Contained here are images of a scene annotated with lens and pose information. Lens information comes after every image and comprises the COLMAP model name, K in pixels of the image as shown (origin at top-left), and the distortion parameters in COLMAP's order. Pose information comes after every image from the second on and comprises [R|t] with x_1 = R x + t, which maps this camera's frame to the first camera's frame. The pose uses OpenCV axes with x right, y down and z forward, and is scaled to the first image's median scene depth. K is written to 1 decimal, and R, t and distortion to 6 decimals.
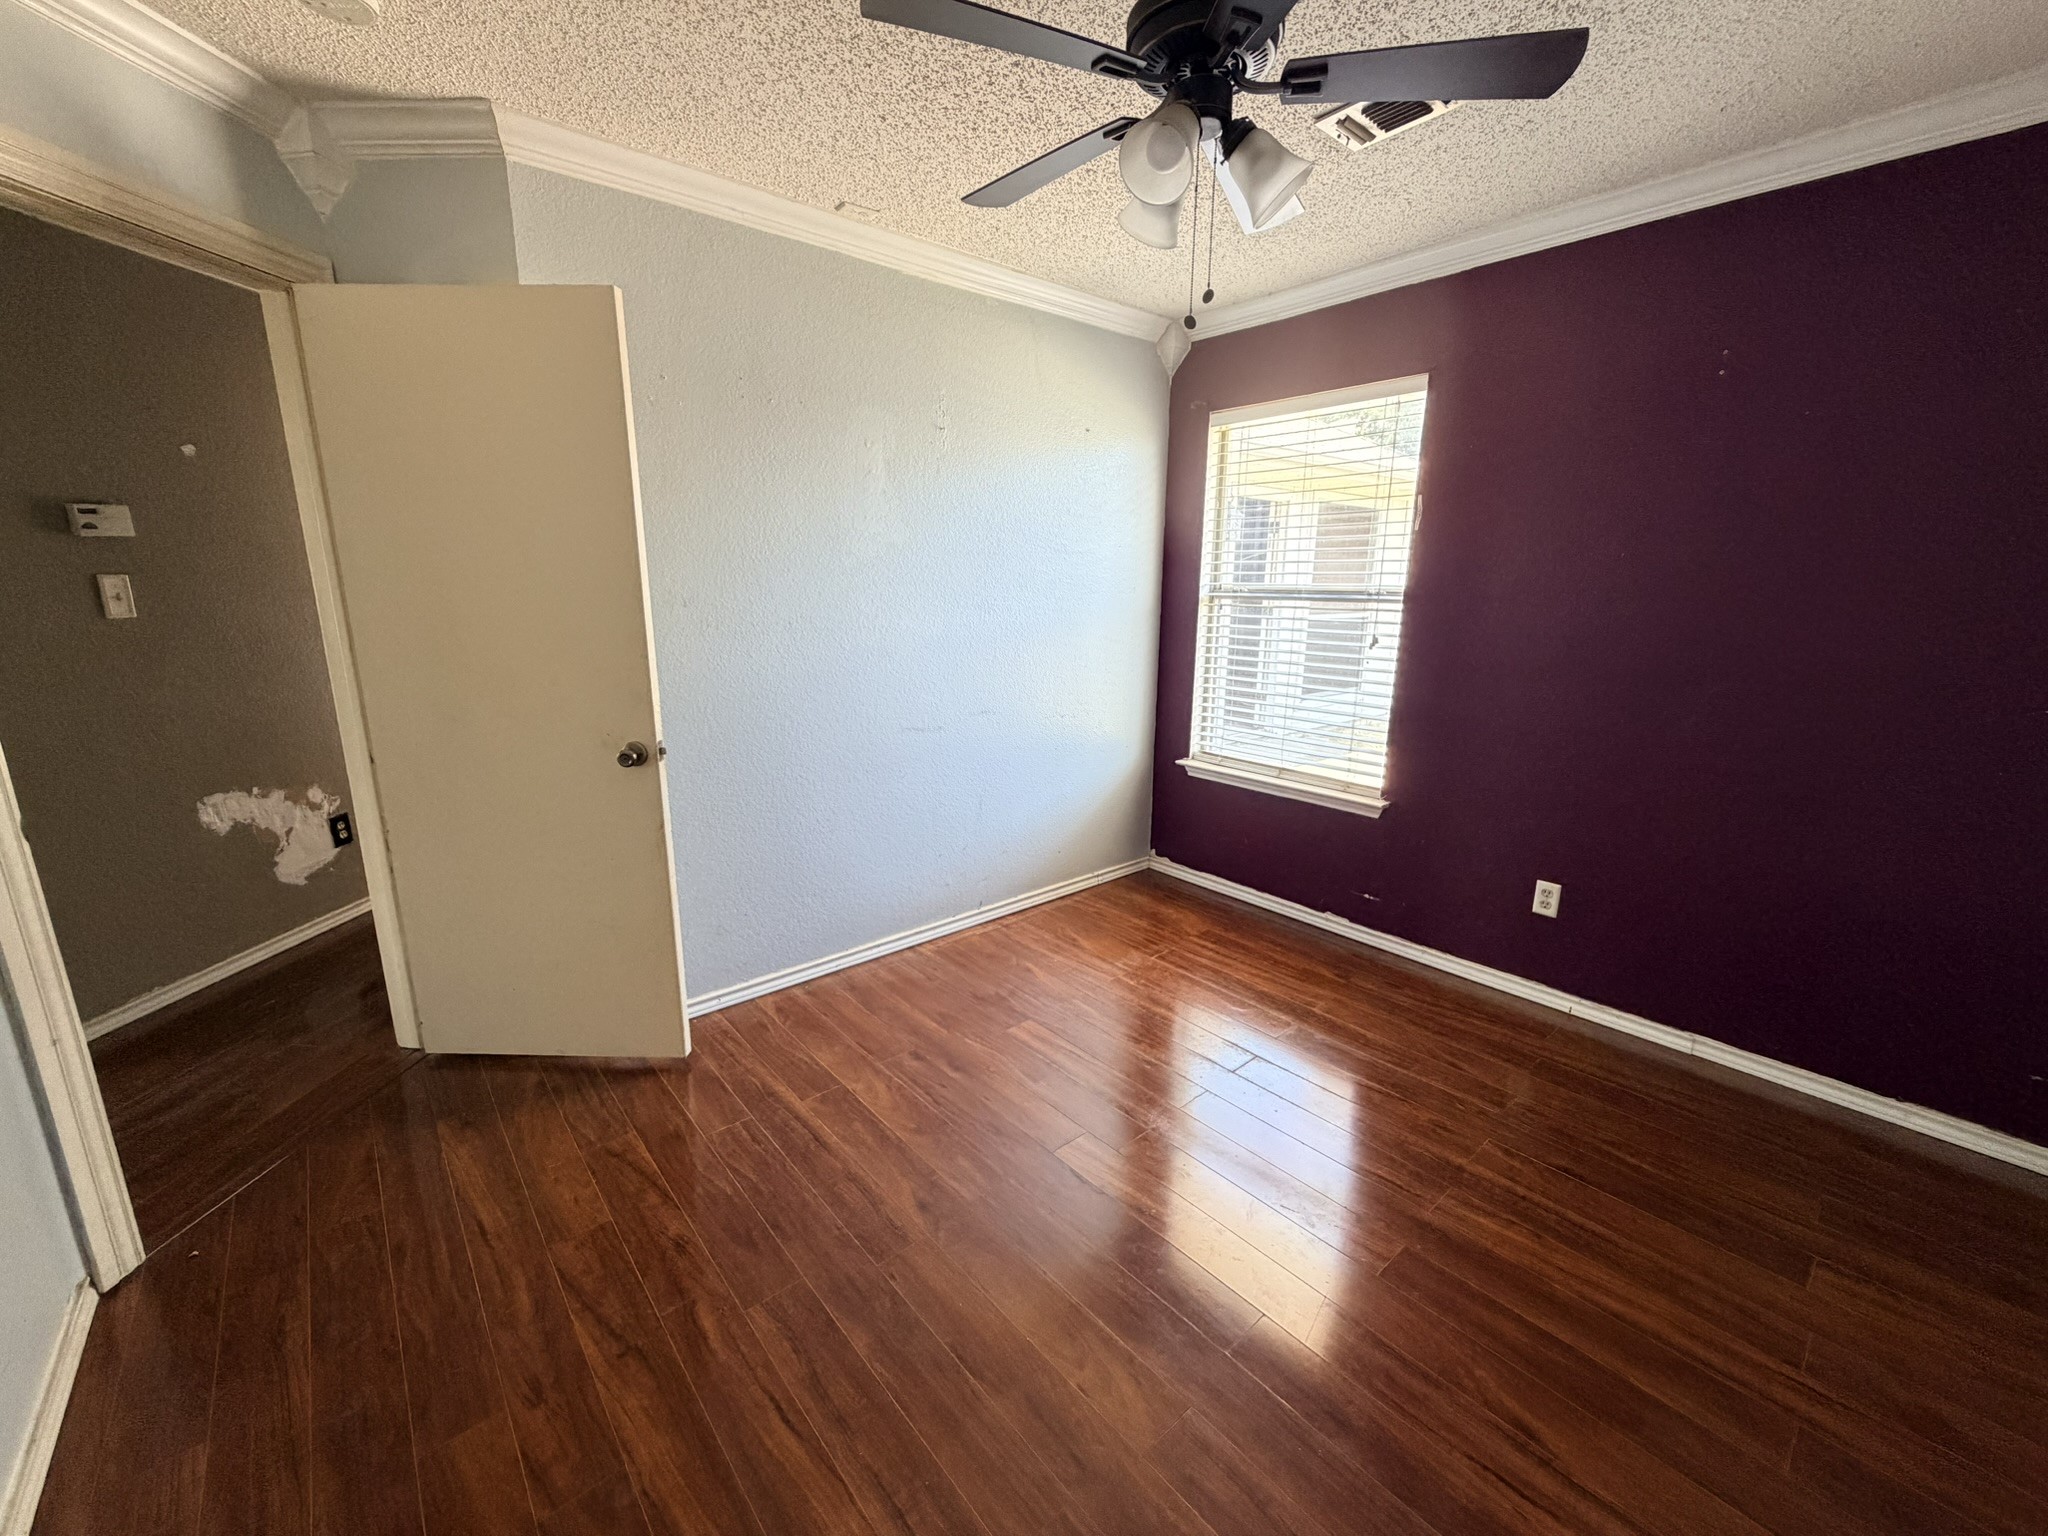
lens RADIAL K [[819.0, 0, 1017.1], [0, 819.0, 767.9], [0, 0, 1]] dist [0.001398, 0.000289]
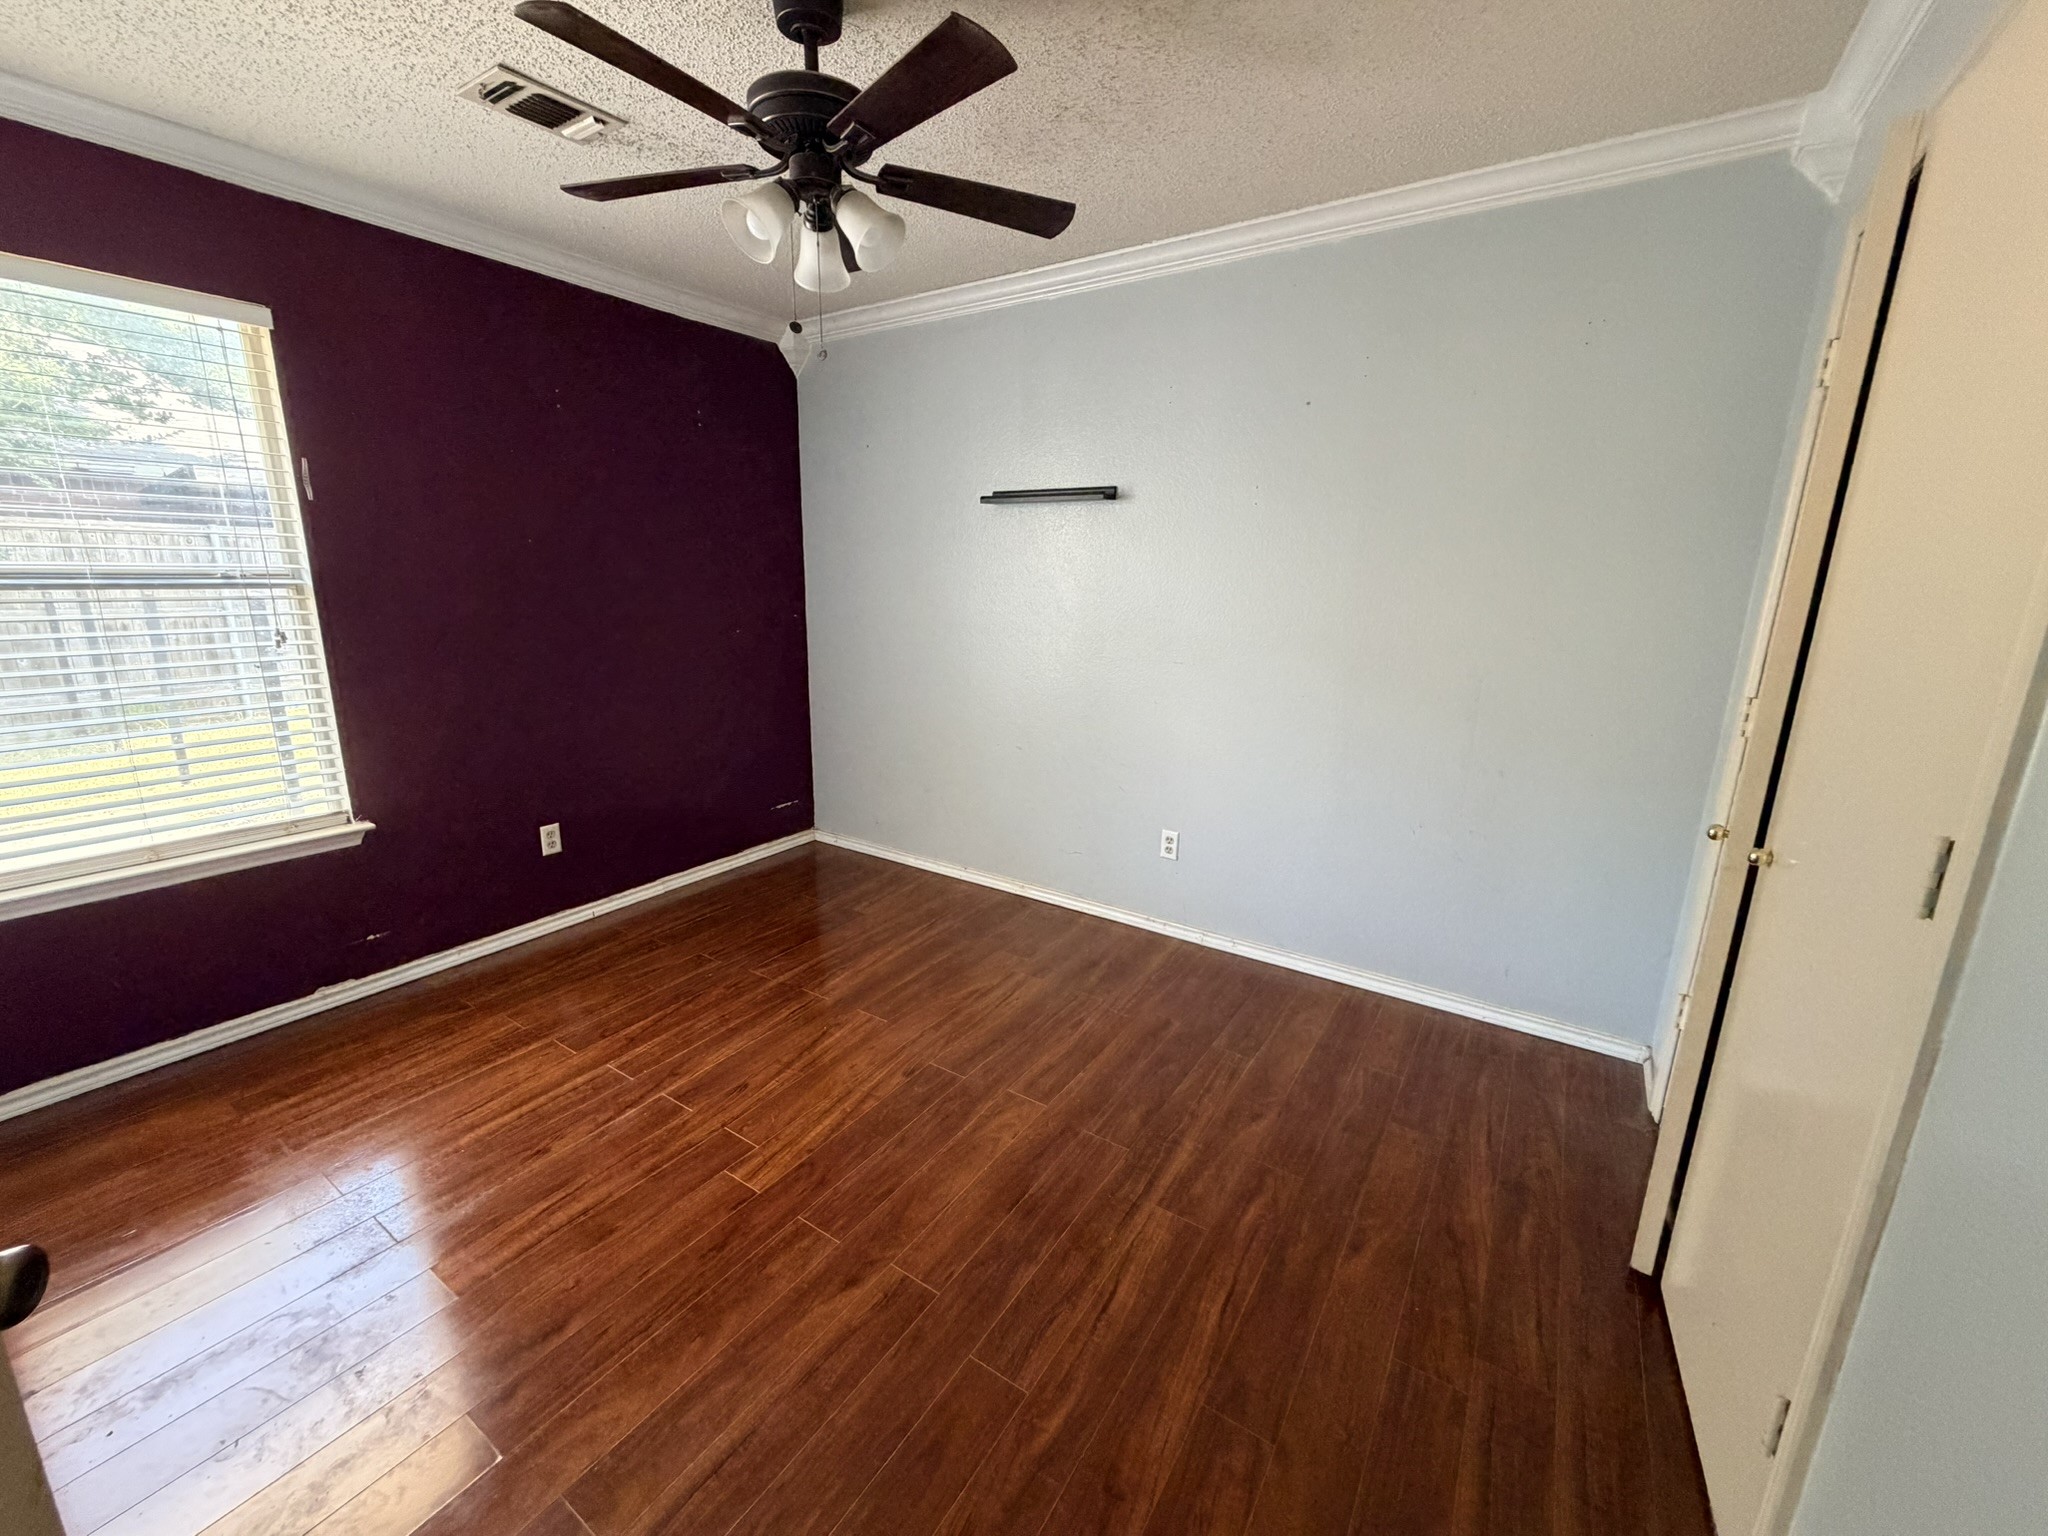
lens RADIAL K [[819.0, 0, 1016.4], [0, 819.0, 768.7], [0, 0, 1]] dist [0.001398, 0.000289]
pose [[-0.275068, -0.234709, 0.932336, -0.569440], [0.197881, 0.935160, 0.293800, -0.138807], [-0.940841, 0.265306, -0.210788, 0.576896]]
